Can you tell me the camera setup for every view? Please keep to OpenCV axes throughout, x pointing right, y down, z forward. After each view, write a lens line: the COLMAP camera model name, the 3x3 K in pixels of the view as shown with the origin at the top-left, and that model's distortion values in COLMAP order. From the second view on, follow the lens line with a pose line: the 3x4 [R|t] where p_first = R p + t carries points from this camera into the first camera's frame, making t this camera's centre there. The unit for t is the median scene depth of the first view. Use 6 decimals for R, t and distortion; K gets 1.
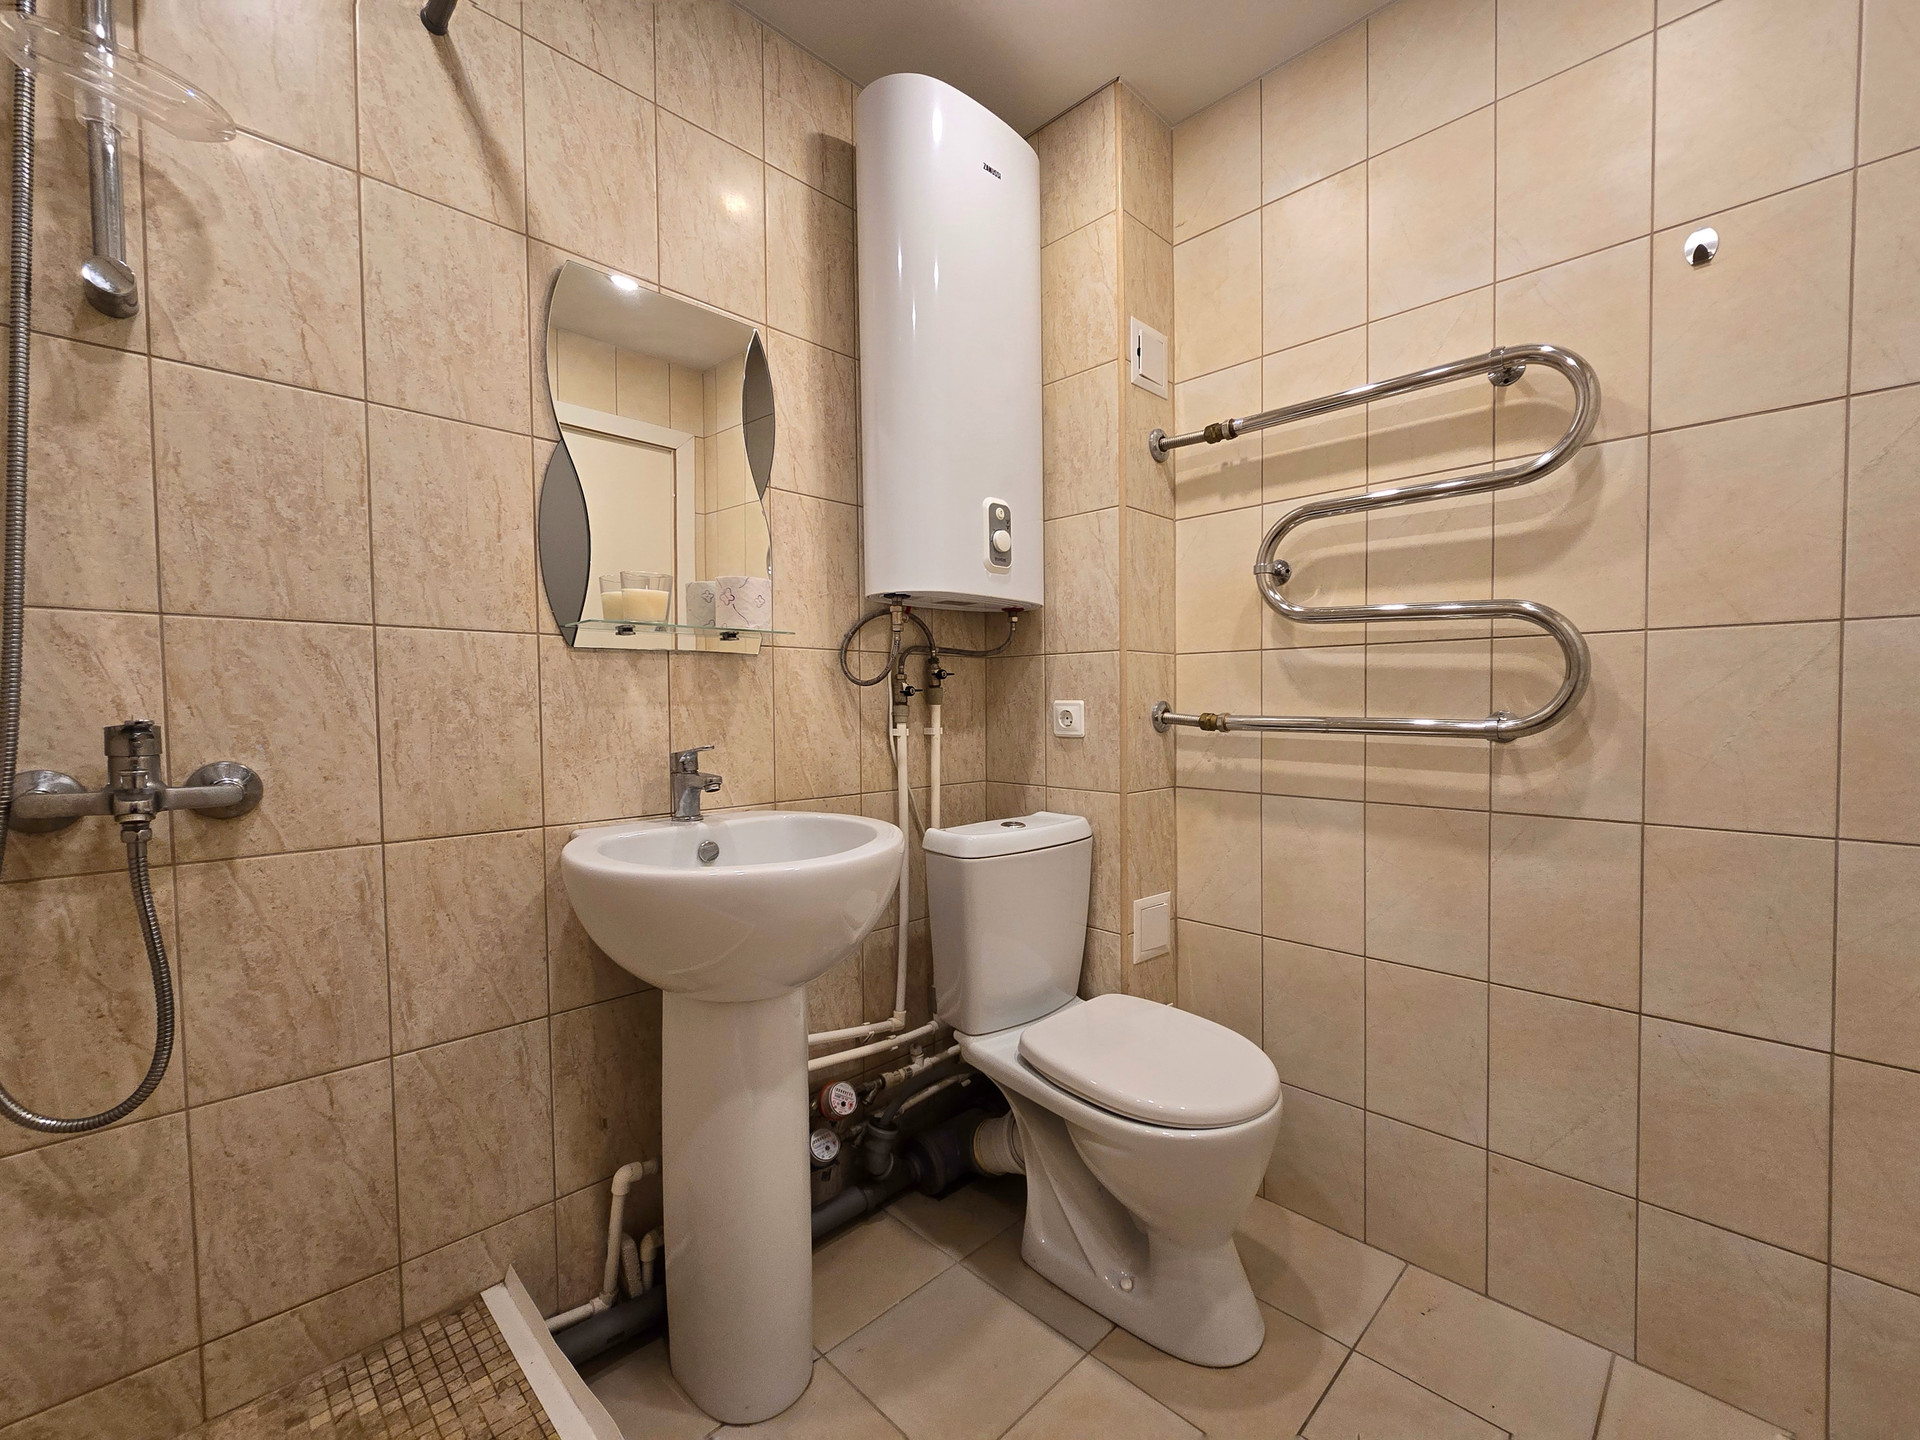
lens RADIAL K [[819.1, 0, 998.7], [0, 819.1, 753.5], [0, 0, 1]] dist [-0.005073, 0.000885]
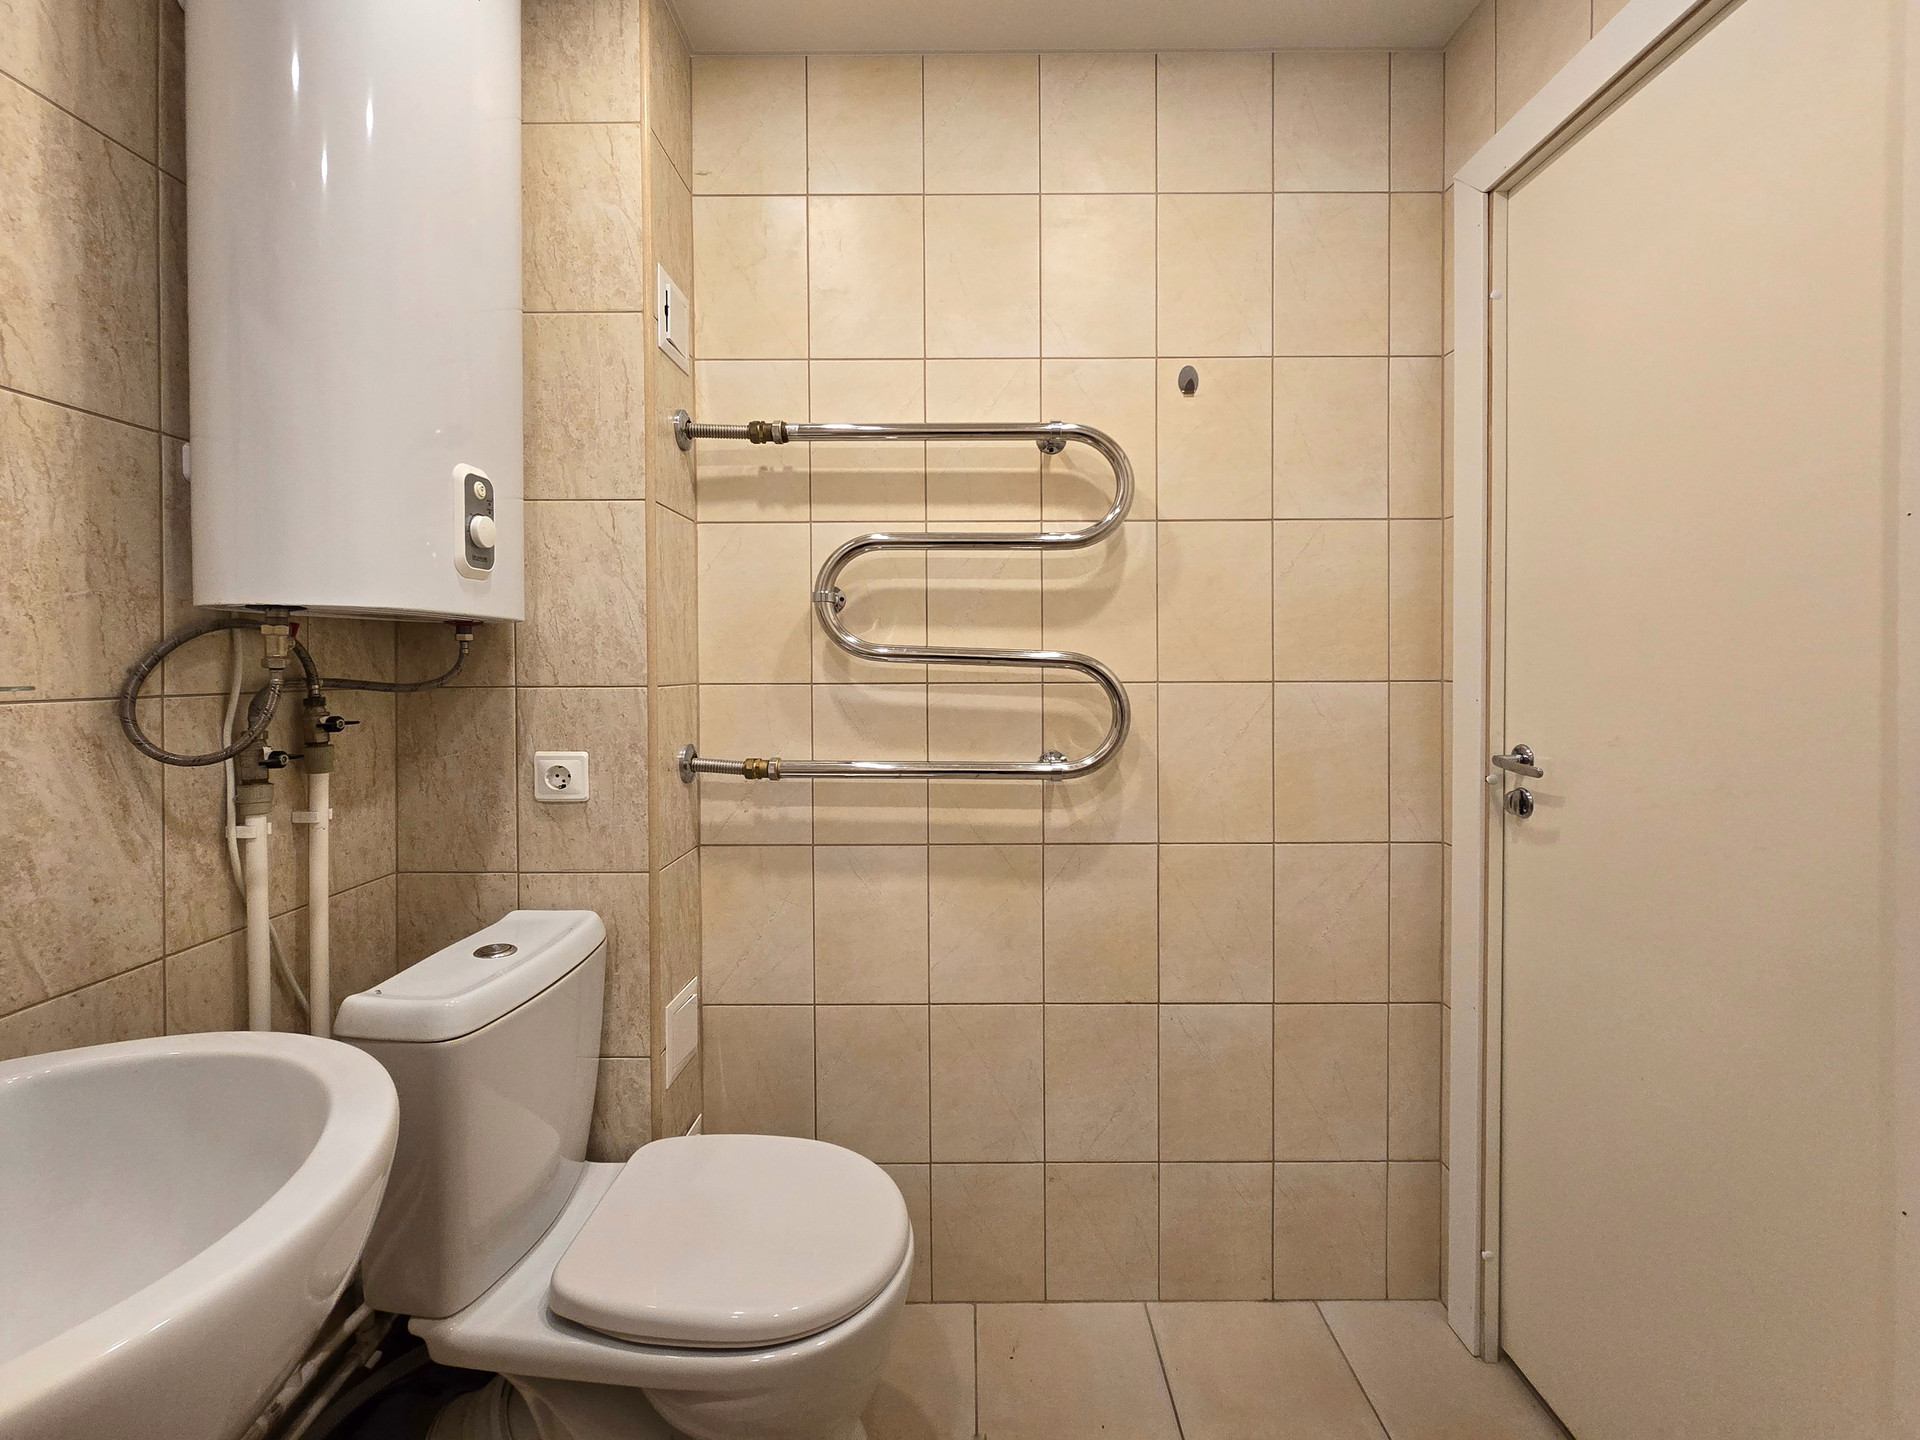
lens RADIAL K [[819.1, 0, 1004.9], [0, 819.1, 682.5], [0, 0, 1]] dist [-0.005073, 0.000885]
pose [[0.708904, -0.012153, 0.705201, -0.171547], [0.045091, 0.998587, -0.028119, -0.103745], [-0.703862, 0.051732, 0.708450, 0.249240]]
